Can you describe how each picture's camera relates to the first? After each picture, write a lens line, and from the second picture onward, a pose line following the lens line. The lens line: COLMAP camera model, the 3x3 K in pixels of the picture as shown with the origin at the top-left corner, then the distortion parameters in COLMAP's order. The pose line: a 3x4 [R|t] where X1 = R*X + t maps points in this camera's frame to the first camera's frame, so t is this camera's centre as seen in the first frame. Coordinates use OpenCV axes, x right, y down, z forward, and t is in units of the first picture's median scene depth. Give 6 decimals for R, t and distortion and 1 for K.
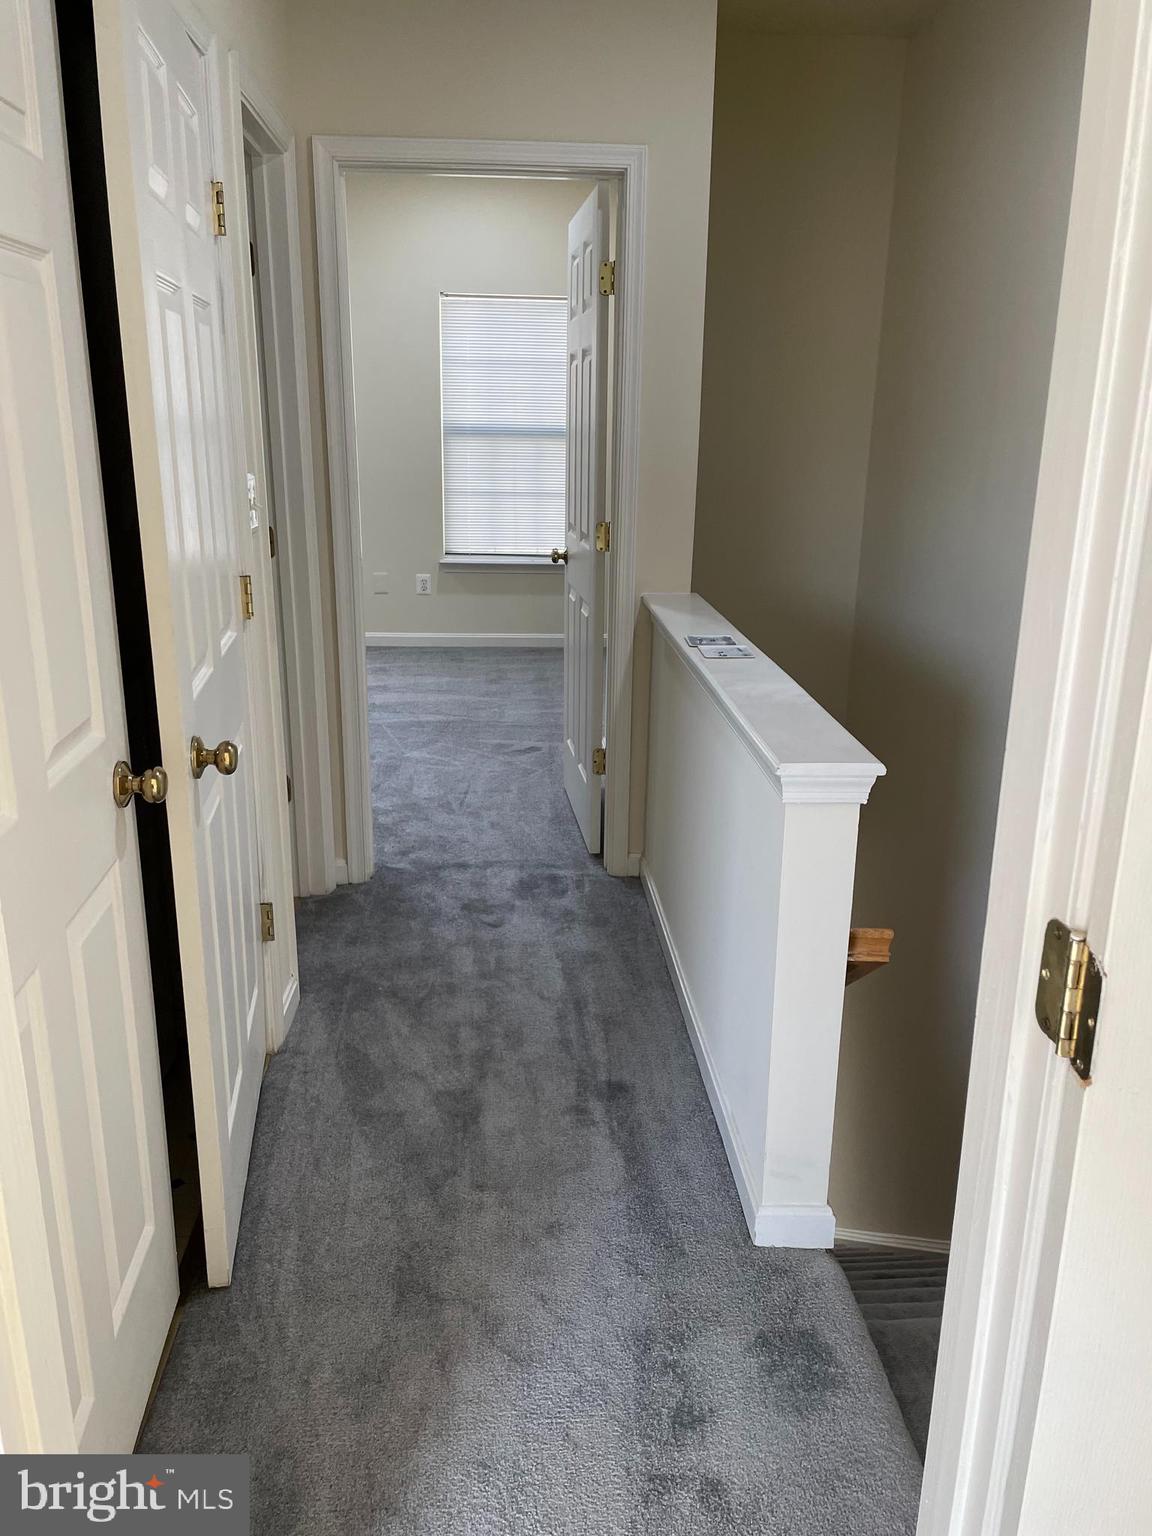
lens RADIAL K [[1191.2, 0, 576.0], [0, 1191.2, 768.0], [0, 0, 1]] dist [0.092185, -0.137921]
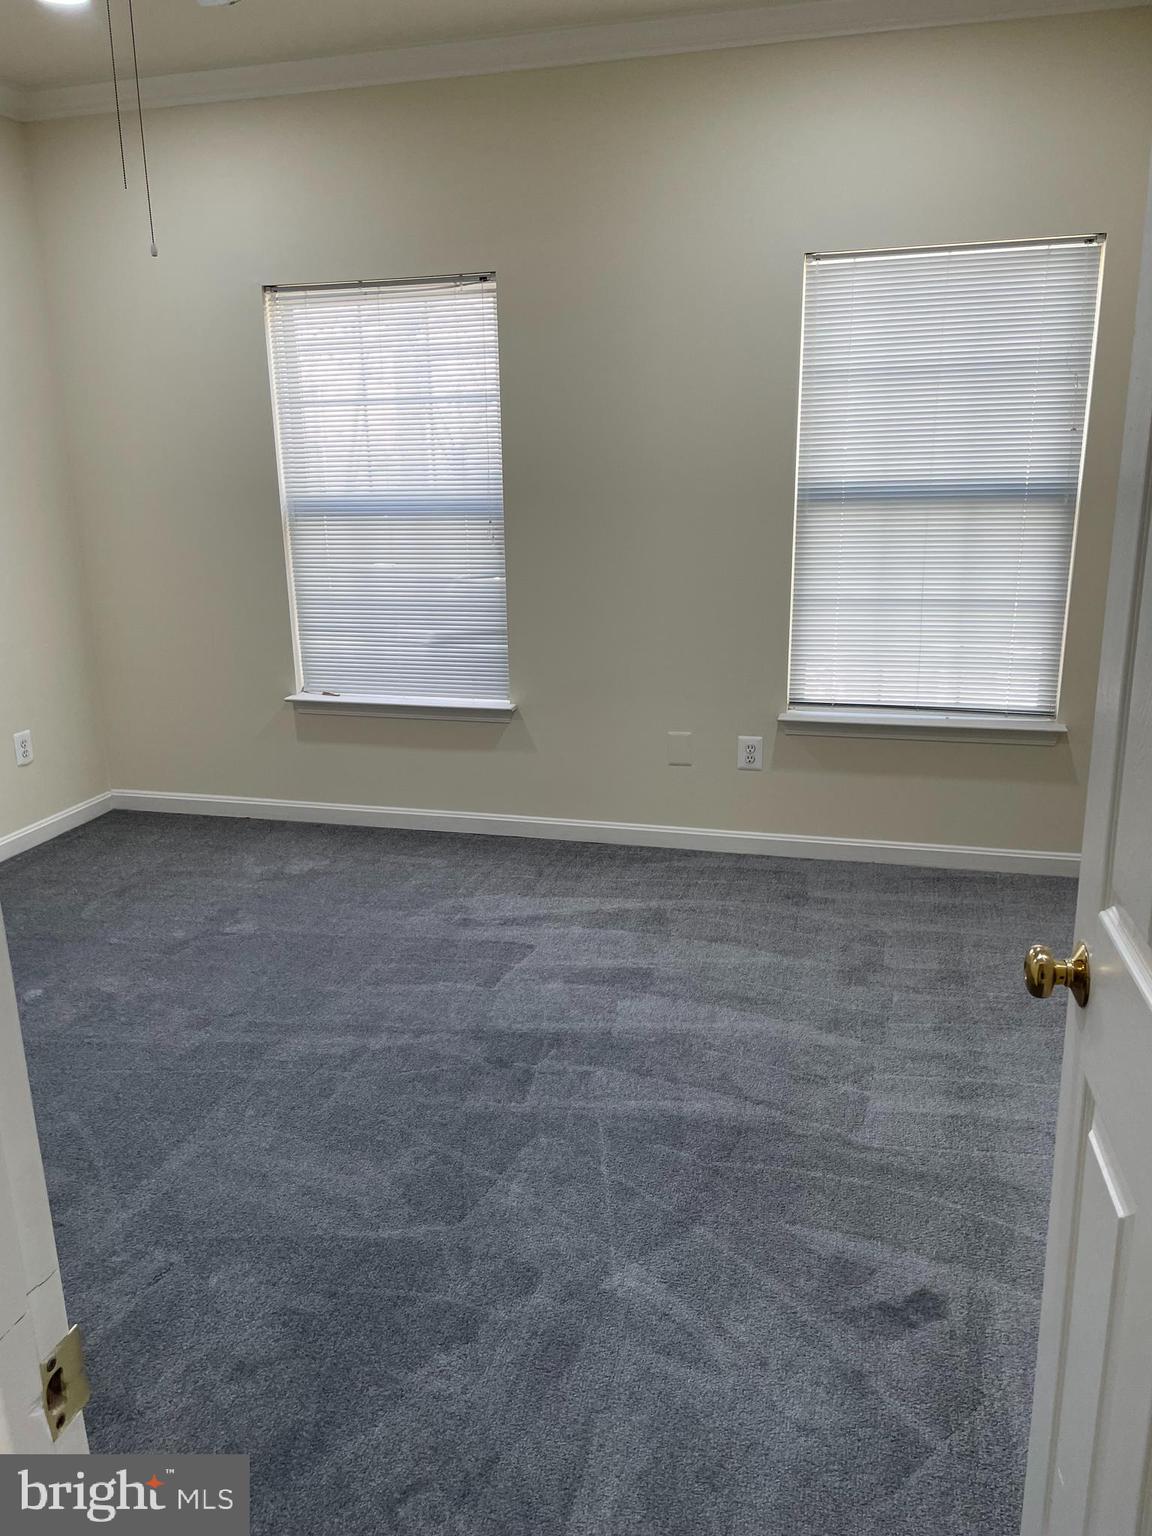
lens RADIAL K [[1191.2, 0, 576.0], [0, 1191.2, 768.0], [0, 0, 1]] dist [0.092185, -0.137921]
pose [[0.945366, 0.055953, -0.321173, -0.020843], [-0.064955, 0.997737, -0.017374, -0.142298], [0.319474, 0.037287, 0.946861, 0.452874]]
